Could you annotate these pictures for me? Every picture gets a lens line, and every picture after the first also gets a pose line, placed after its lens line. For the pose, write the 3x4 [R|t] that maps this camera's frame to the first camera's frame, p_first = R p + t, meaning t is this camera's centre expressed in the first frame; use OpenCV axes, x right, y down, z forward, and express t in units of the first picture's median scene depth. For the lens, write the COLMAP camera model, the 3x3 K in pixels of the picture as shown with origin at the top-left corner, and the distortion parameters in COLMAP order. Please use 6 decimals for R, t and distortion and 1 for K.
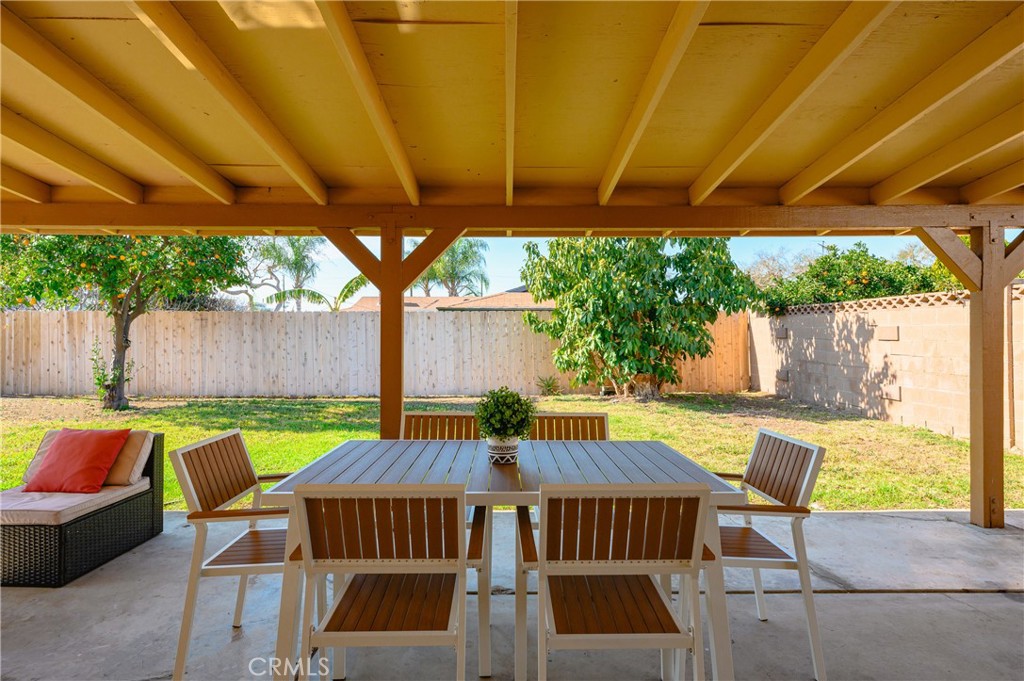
lens RADIAL K [[520.5, 0, 511.4], [0, 520.5, 336.7], [0, 0, 1]] dist [0.001447, 0.000250]
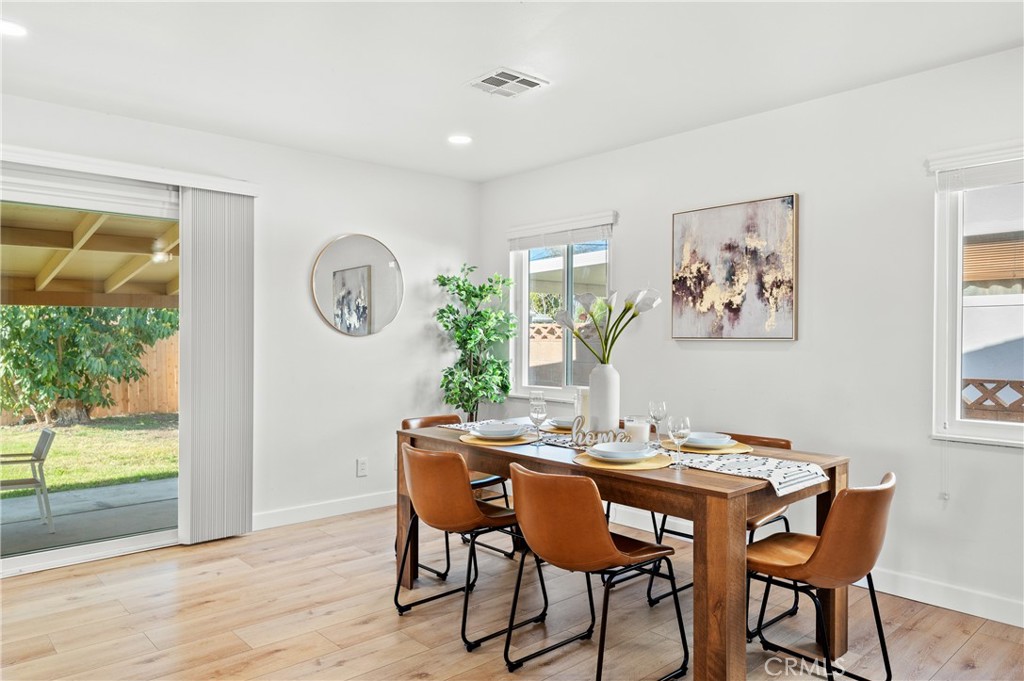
lens RADIAL K [[676.1, 0, 512.3], [0, 676.1, 343.5], [0, 0, 1]] dist [0.008820, 0.002286]
pose [[0.746285, -0.003505, 0.665617, 0.024295], [0.001298, 0.999992, 0.003810, -0.039102], [-0.665625, -0.001980, 0.746284, -0.540913]]
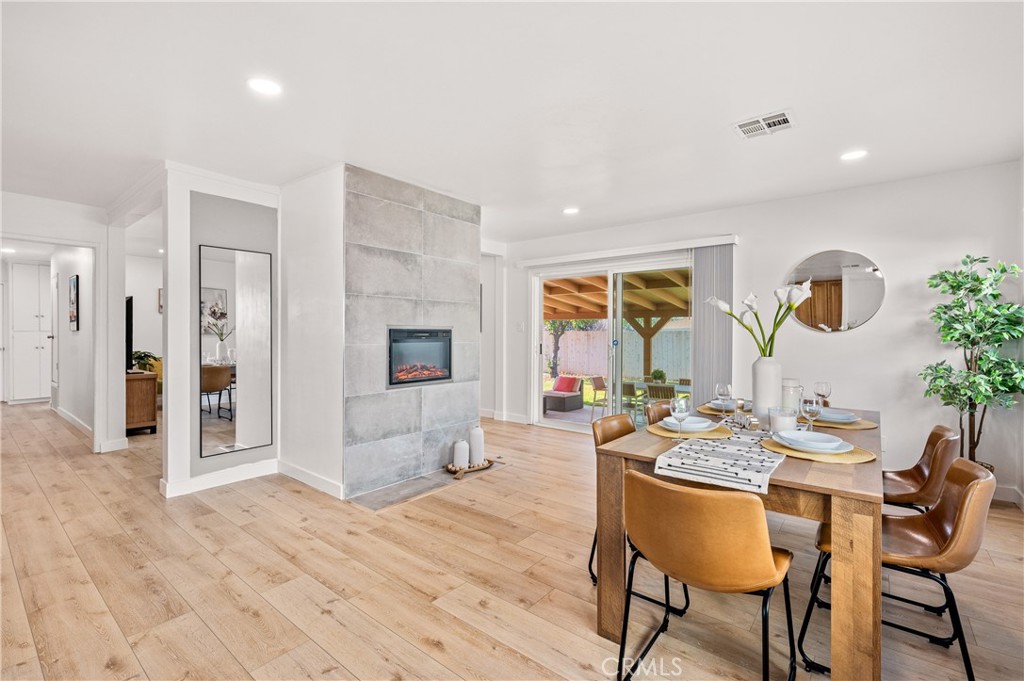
lens RADIAL K [[457.8, 0, 510.5], [0, 457.8, 336.2], [0, 0, 1]] dist [0.003227, 0.000240]
pose [[0.770124, 0.002026, -0.637892, 0.331642], [-0.001638, 0.999998, 0.001199, -0.039852], [0.637893, 0.000121, 0.770125, -0.607433]]
